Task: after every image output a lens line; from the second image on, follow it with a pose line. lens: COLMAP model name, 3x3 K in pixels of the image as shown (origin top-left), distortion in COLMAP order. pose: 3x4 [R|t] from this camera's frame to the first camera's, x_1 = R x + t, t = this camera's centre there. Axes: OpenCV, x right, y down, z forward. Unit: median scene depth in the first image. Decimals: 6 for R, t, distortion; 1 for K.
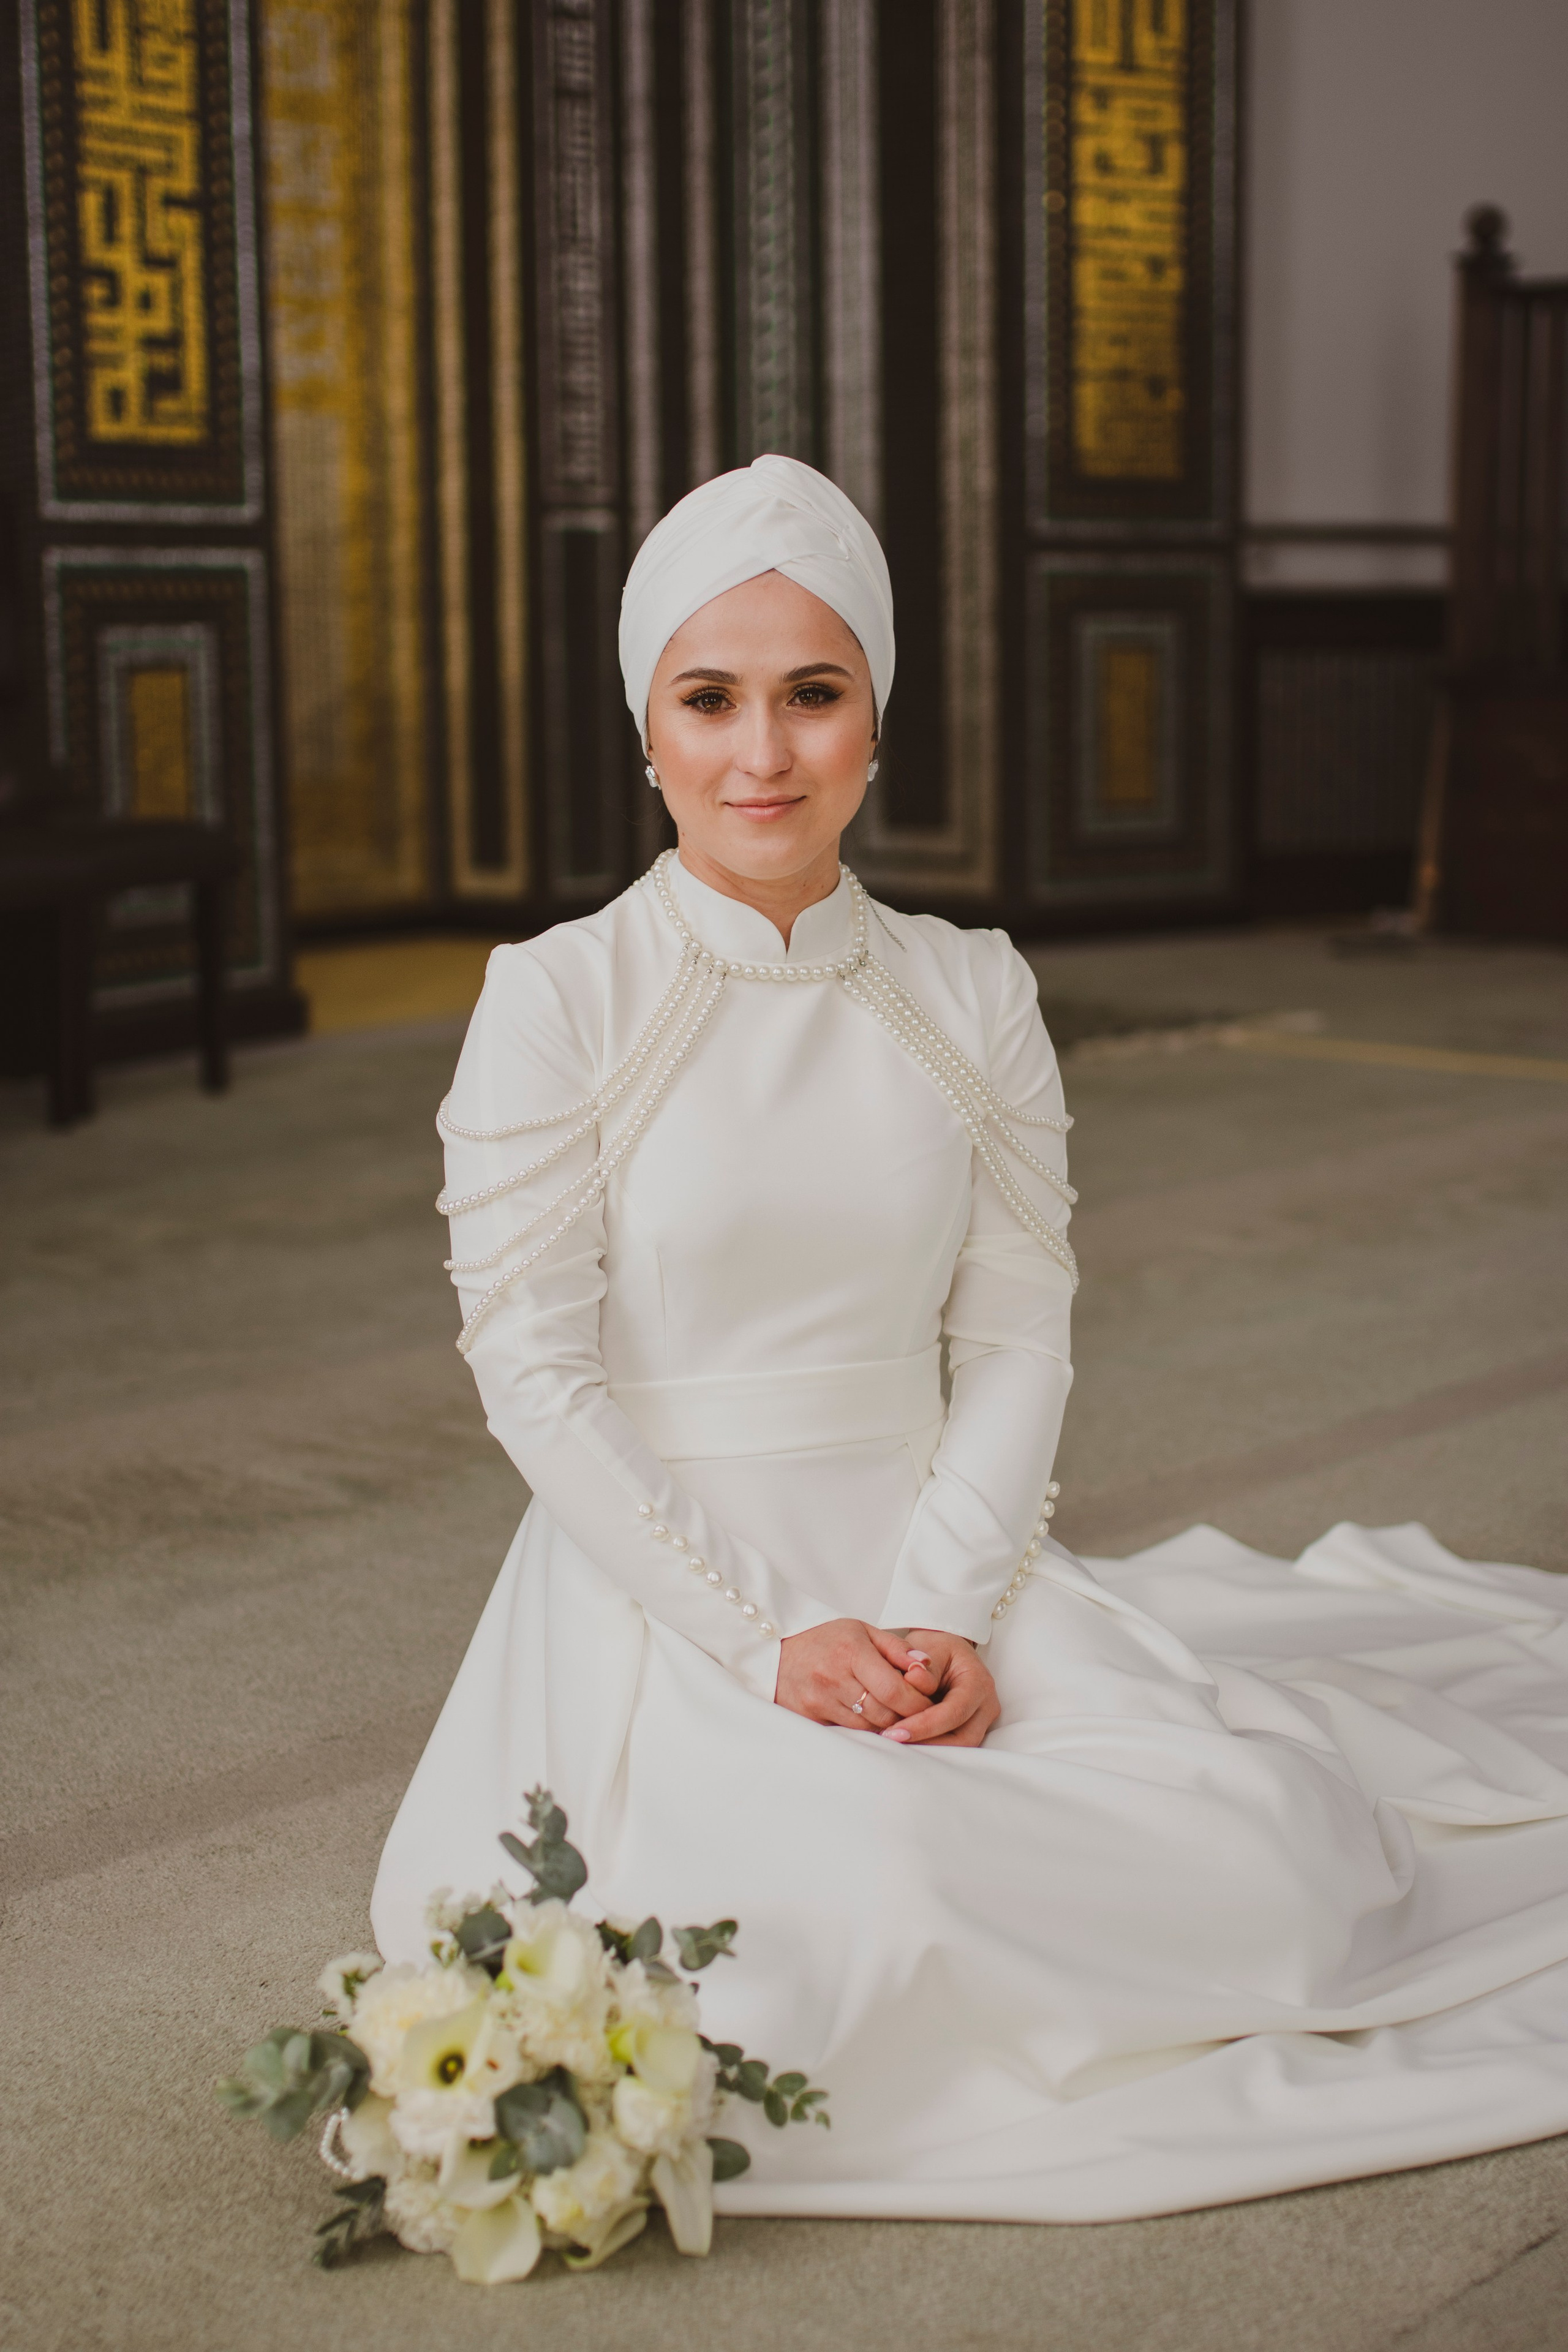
lens RADIAL K [[3437.6, 0, 784.0], [0, 3437.6, 1176.0], [0, 0, 1]] dist [-0.062422, 0.083221]
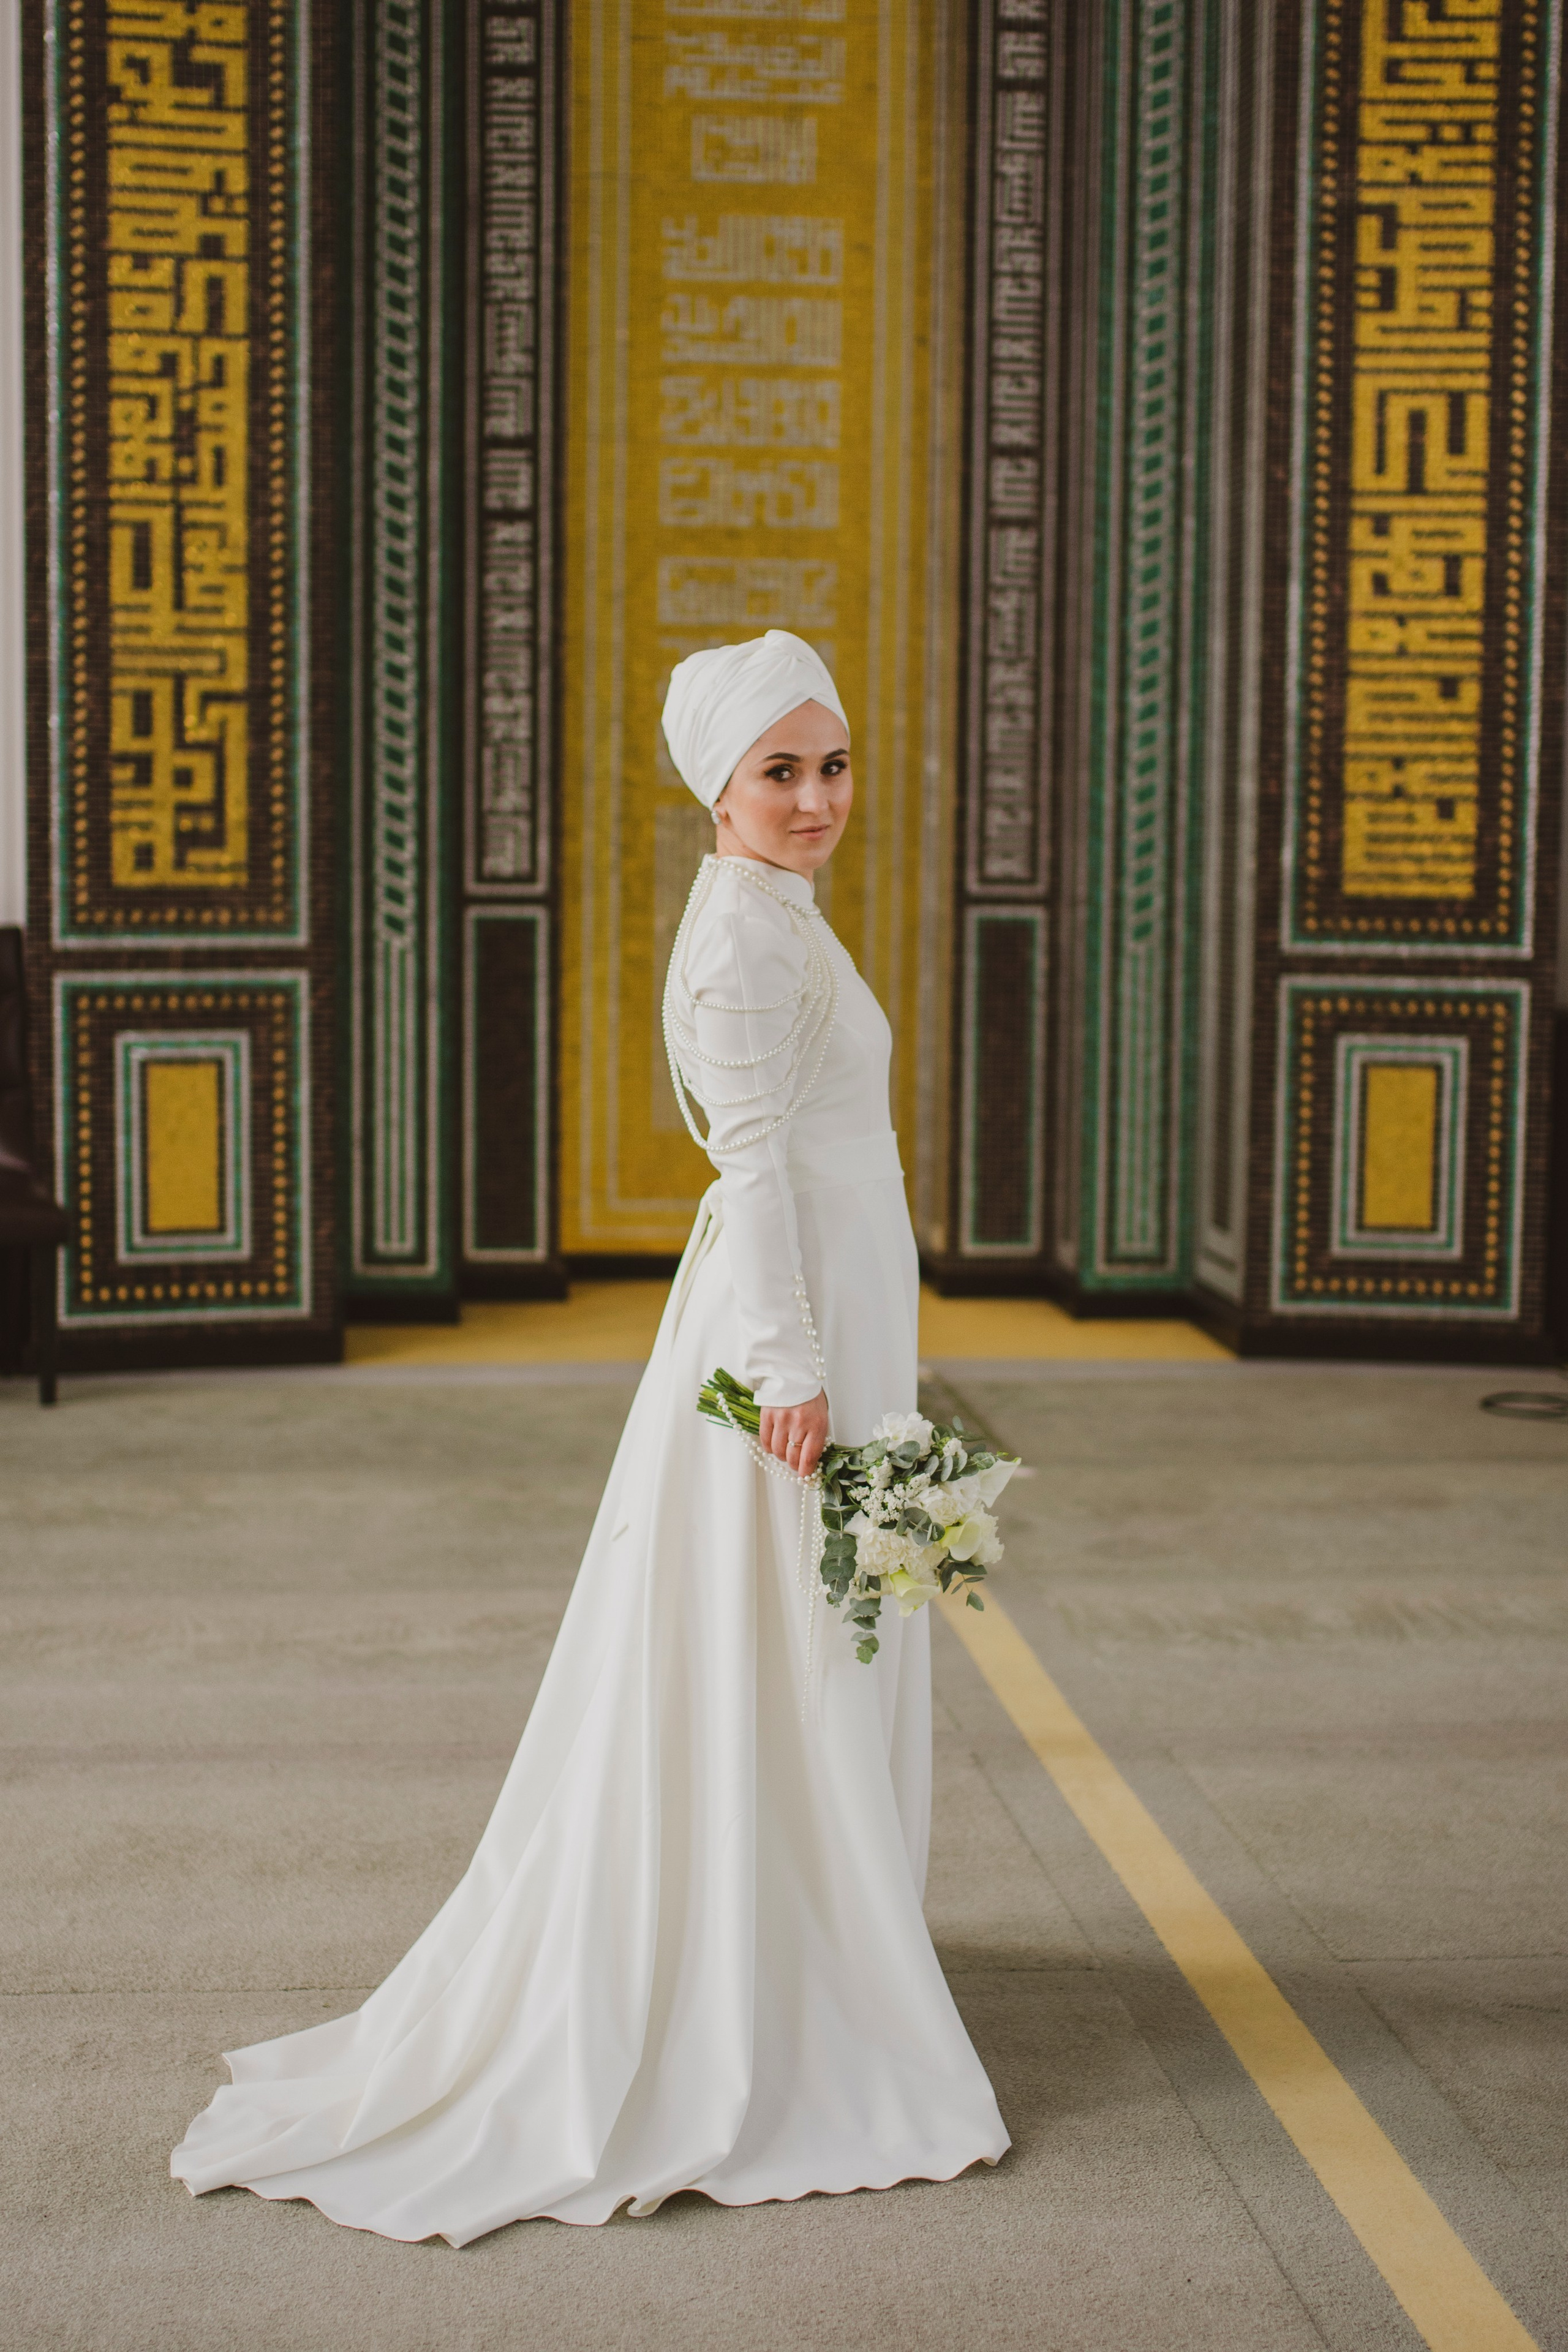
lens RADIAL K [[3594.2, 0, 783.3], [0, 3594.2, 1208.0], [0, 0, 1]] dist [-0.092686, 0.177887]
pose [[0.758867, 0.096176, -0.644105, 0.650177], [-0.123354, 0.992359, 0.002844, -0.097828], [0.639457, 0.077295, 0.764932, 0.104883]]
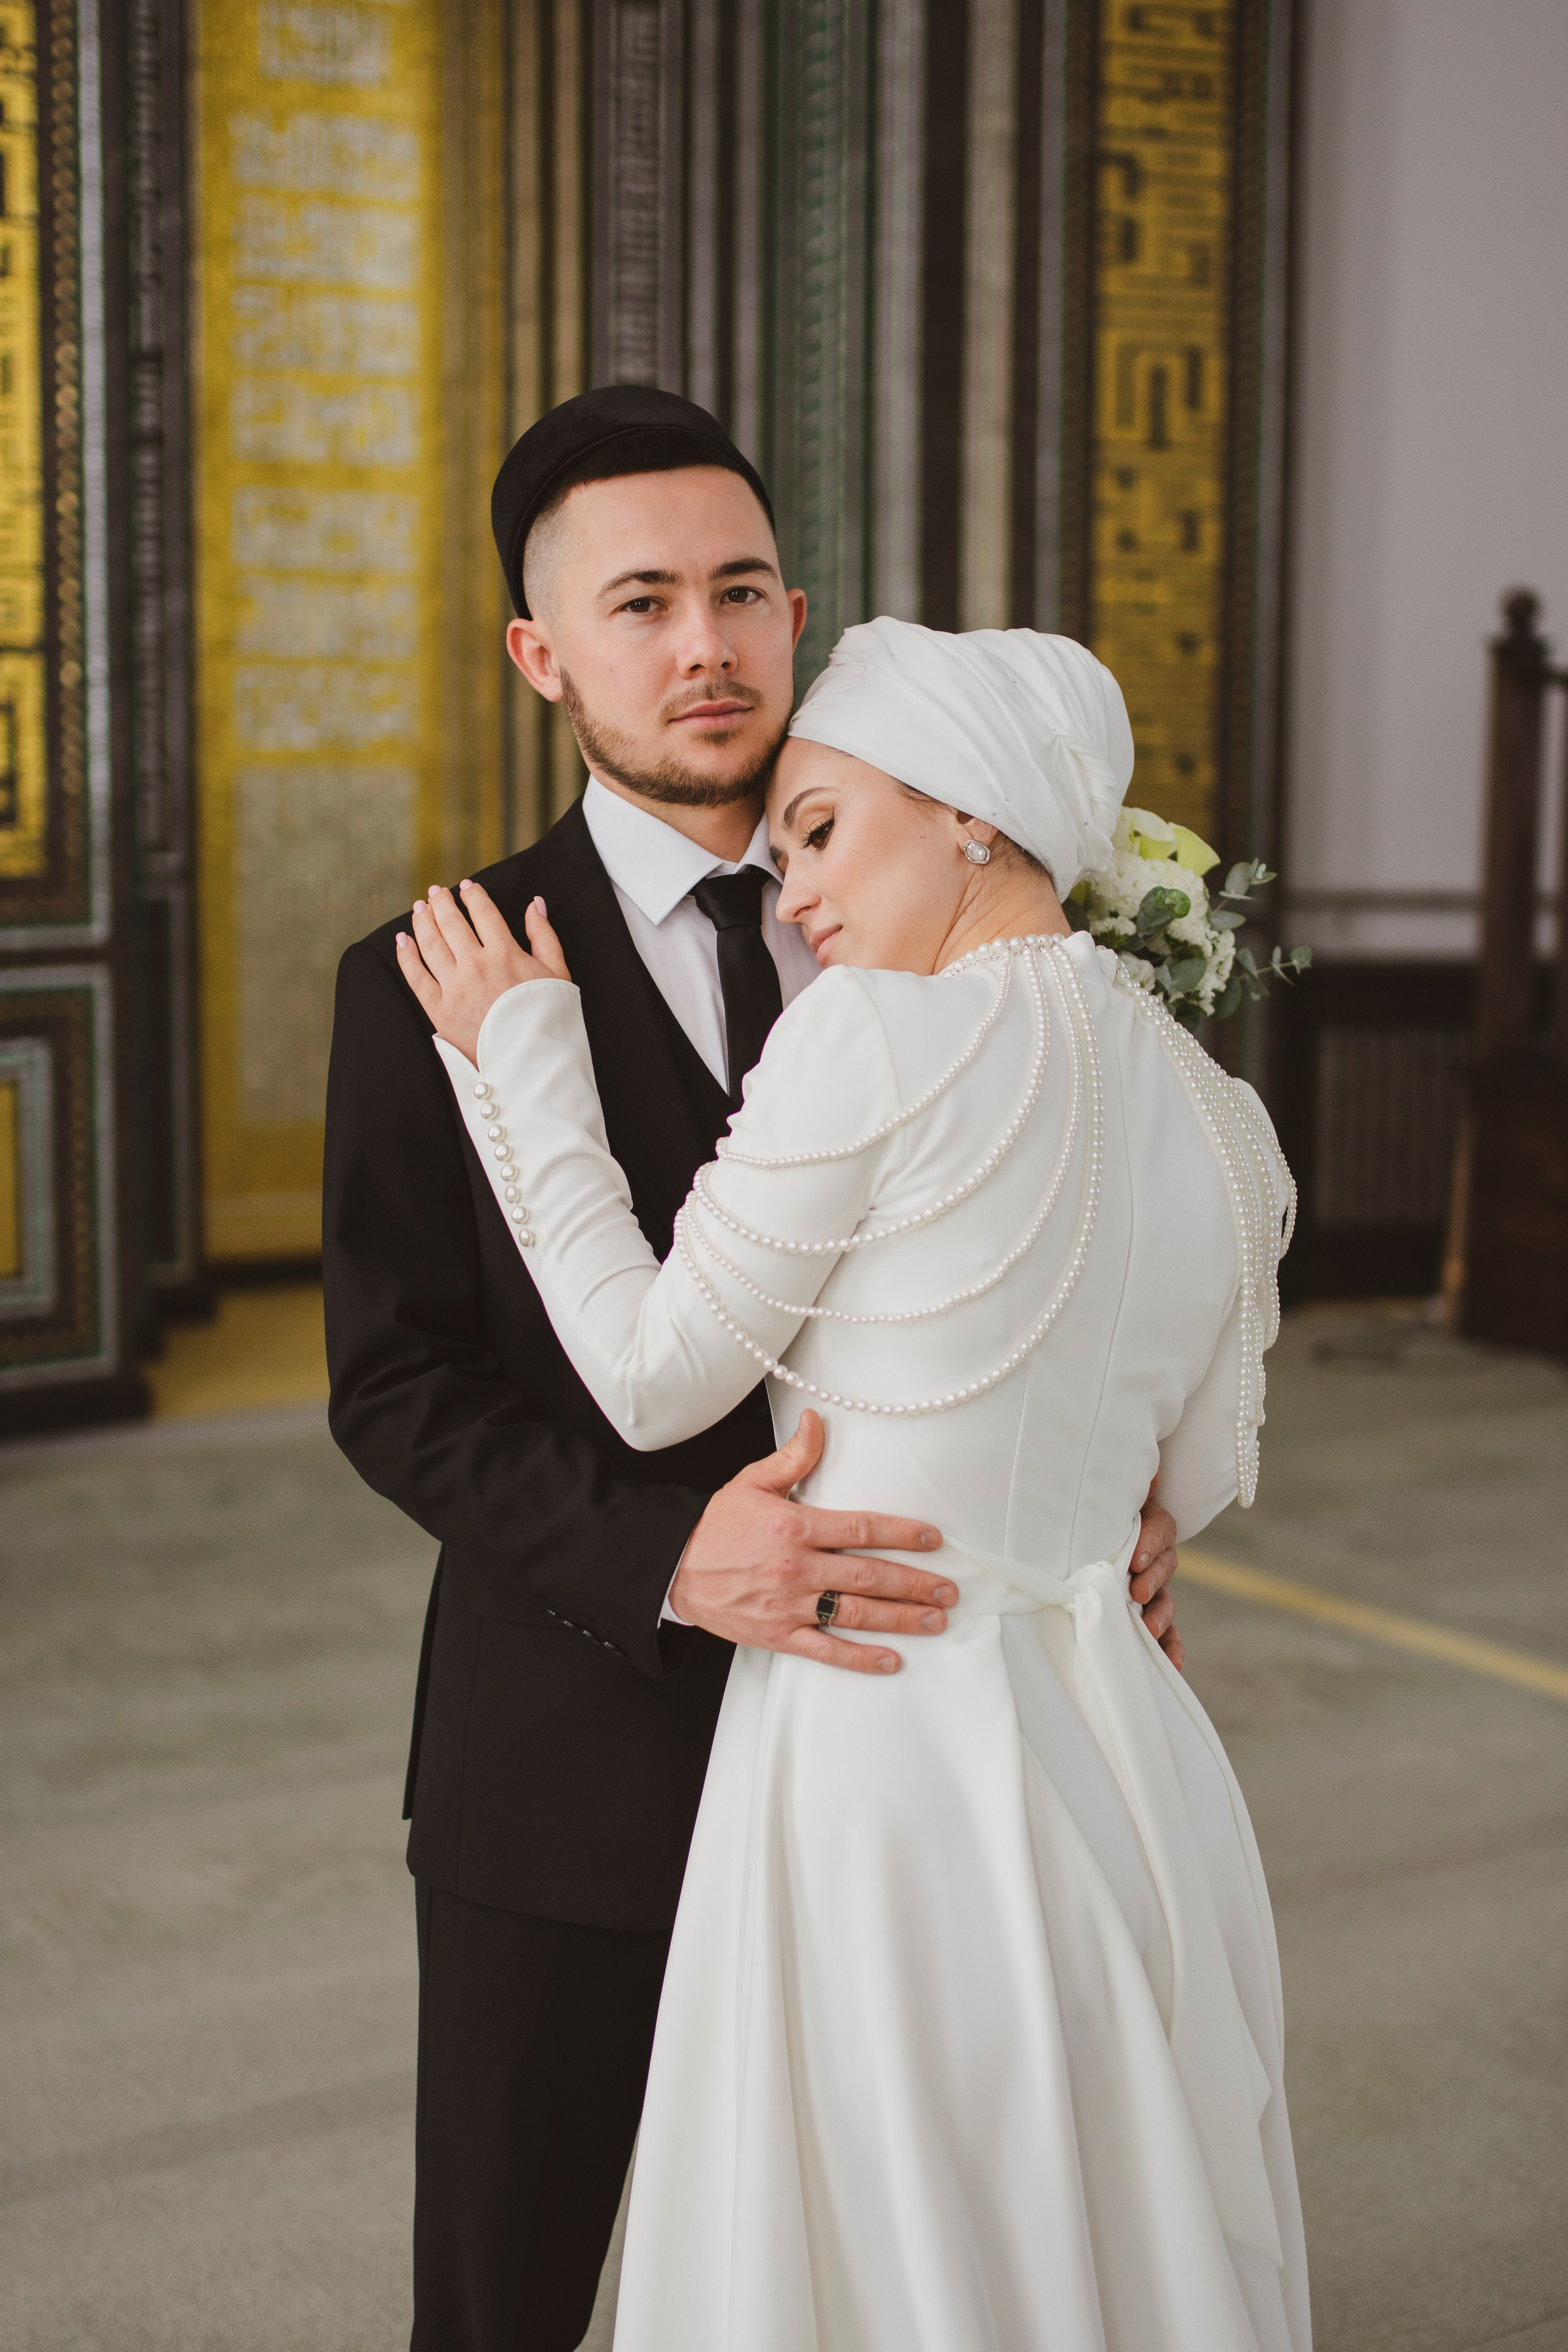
lens RADIAL K [[3437.6, 0, 784.0], [0, 3437.6, 1176.0], [0, 0, 1]] dist [-0.062422, 0.083221]
pose [[0.969249, 0.052029, -0.240519, 0.245294], [-0.058764, 0.998053, -0.020907, -0.086723], [0.238963, 0.034398, 0.970419, 0.021318]]
